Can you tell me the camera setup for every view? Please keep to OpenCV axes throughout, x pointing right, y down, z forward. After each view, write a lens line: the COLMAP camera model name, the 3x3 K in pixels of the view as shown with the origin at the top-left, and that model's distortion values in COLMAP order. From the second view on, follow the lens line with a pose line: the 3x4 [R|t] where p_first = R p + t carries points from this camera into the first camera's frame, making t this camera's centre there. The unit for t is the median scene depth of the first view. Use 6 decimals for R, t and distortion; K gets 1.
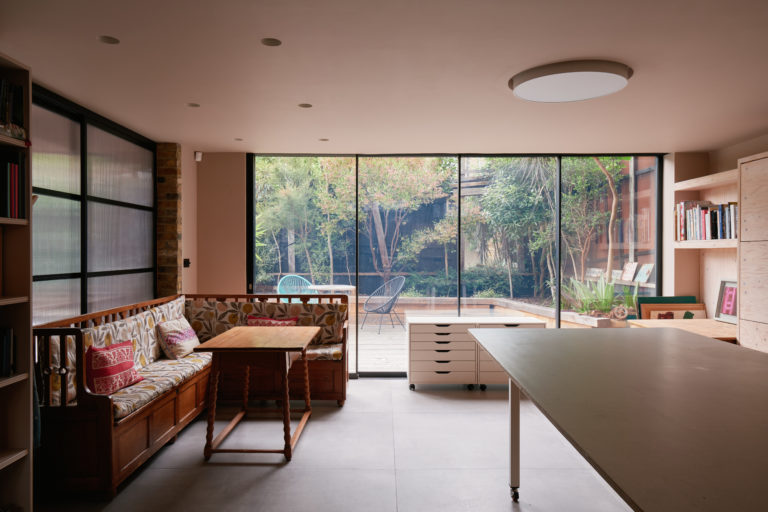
lens RADIAL K [[552.7, 0, 384.0], [0, 552.7, 256.0], [0, 0, 1]] dist [0.004380, 0.000199]
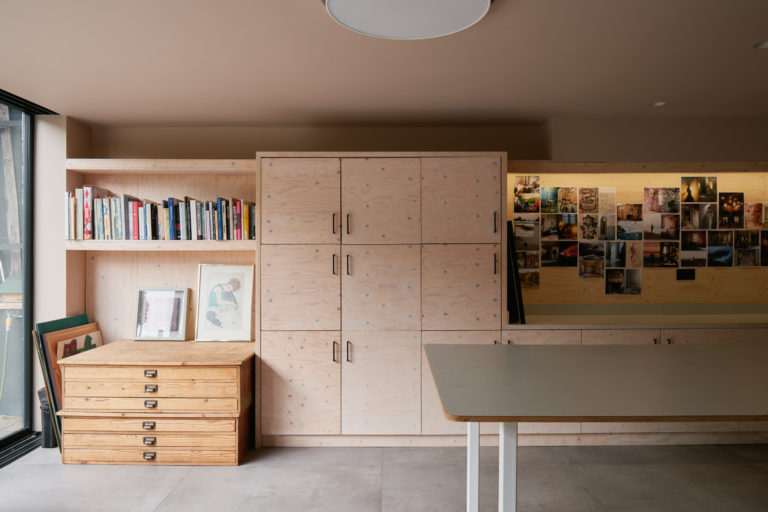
lens RADIAL K [[569.6, 0, 384.0], [0, 569.6, 256.0], [0, 0, 1]] dist [-0.017526, -0.002427]
pose [[-0.007568, 0.003151, 0.999966, -0.128531], [0.003985, 0.999987, -0.003121, -0.001579], [-0.999963, 0.003961, -0.007580, 0.376842]]
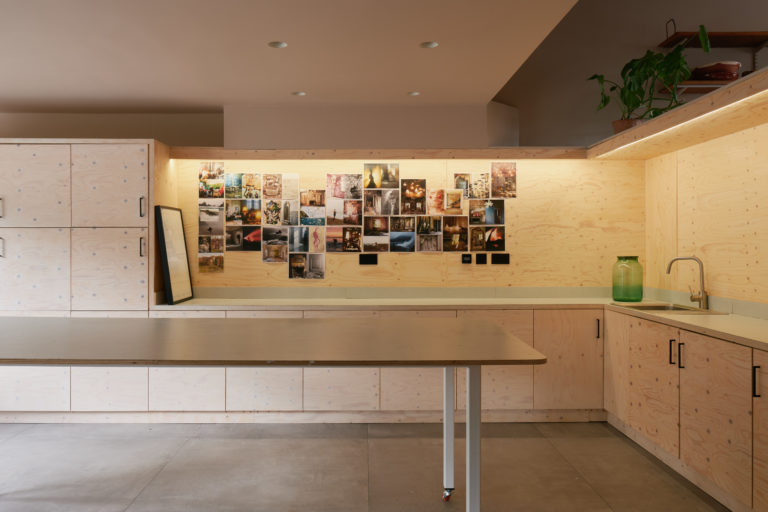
lens RADIAL K [[611.7, 0, 371.6], [0, 611.7, 250.4], [0, 0, 1]] dist [-0.008055, 0.000376]
pose [[-0.015254, -0.001454, 0.999883, -0.180743], [-0.000454, 0.999999, 0.001448, 0.005278], [-0.999884, -0.000432, -0.015255, 0.118075]]
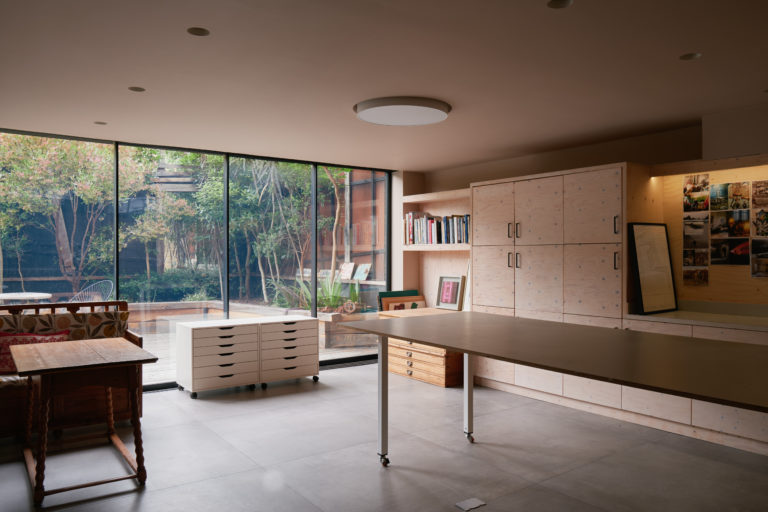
lens RADIAL K [[580.4, 0, 384.9], [0, 580.4, 262.0], [0, 0, 1]] dist [-0.025655, 0.000640]
pose [[0.805906, -0.005482, 0.592018, -0.158726], [0.000560, 0.999964, 0.008497, 0.000099], [-0.592044, -0.006516, 0.805880, 0.005635]]
